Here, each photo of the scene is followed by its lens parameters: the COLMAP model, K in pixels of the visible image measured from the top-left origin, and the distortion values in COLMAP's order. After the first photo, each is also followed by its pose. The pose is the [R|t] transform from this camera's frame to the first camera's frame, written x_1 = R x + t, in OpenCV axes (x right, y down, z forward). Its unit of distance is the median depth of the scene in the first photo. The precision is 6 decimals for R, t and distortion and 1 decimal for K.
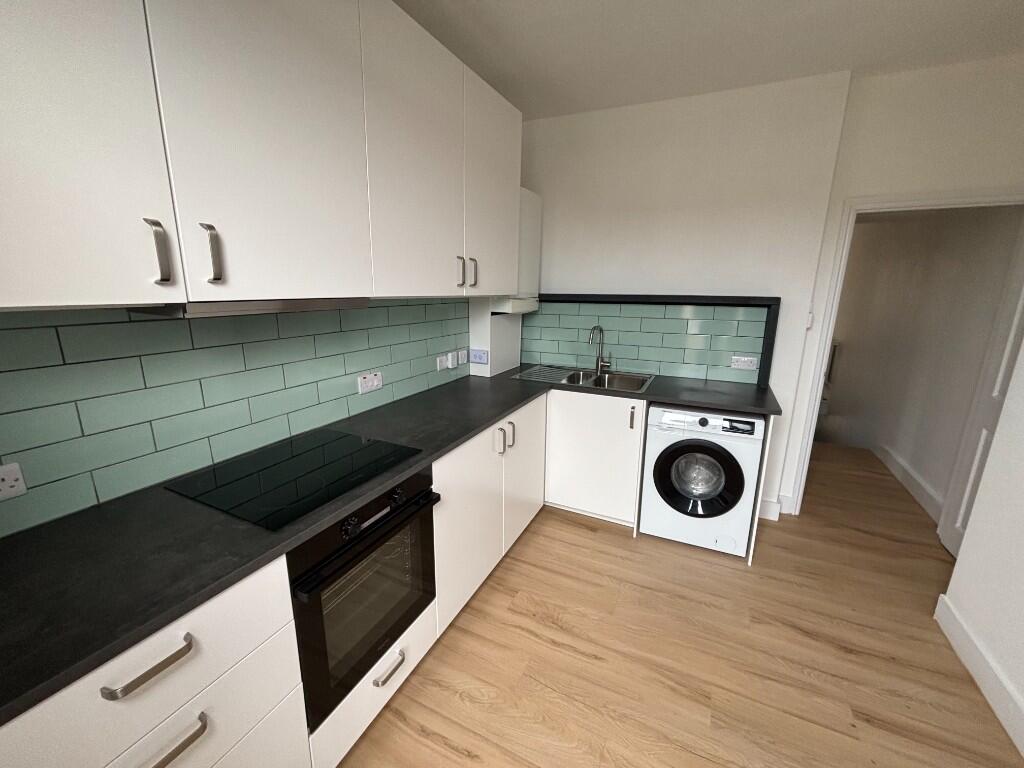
lens RADIAL K [[414.3, 0, 512.0], [0, 414.3, 384.0], [0, 0, 1]] dist [0.001880, 0.000740]
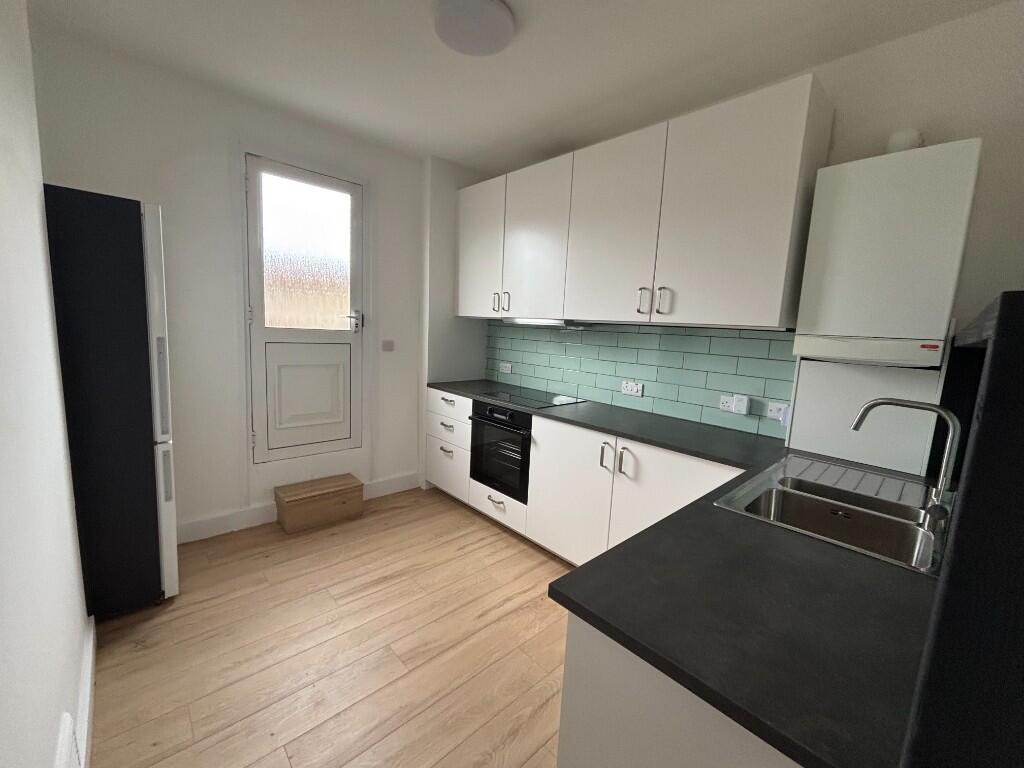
lens RADIAL K [[414.3, 0, 512.0], [0, 414.3, 384.0], [0, 0, 1]] dist [0.001880, 0.000740]
pose [[-0.353687, 0.100057, -0.929997, 1.273102], [-0.268741, 0.941471, 0.203497, -0.227767], [0.895926, 0.321902, -0.306097, 1.306921]]
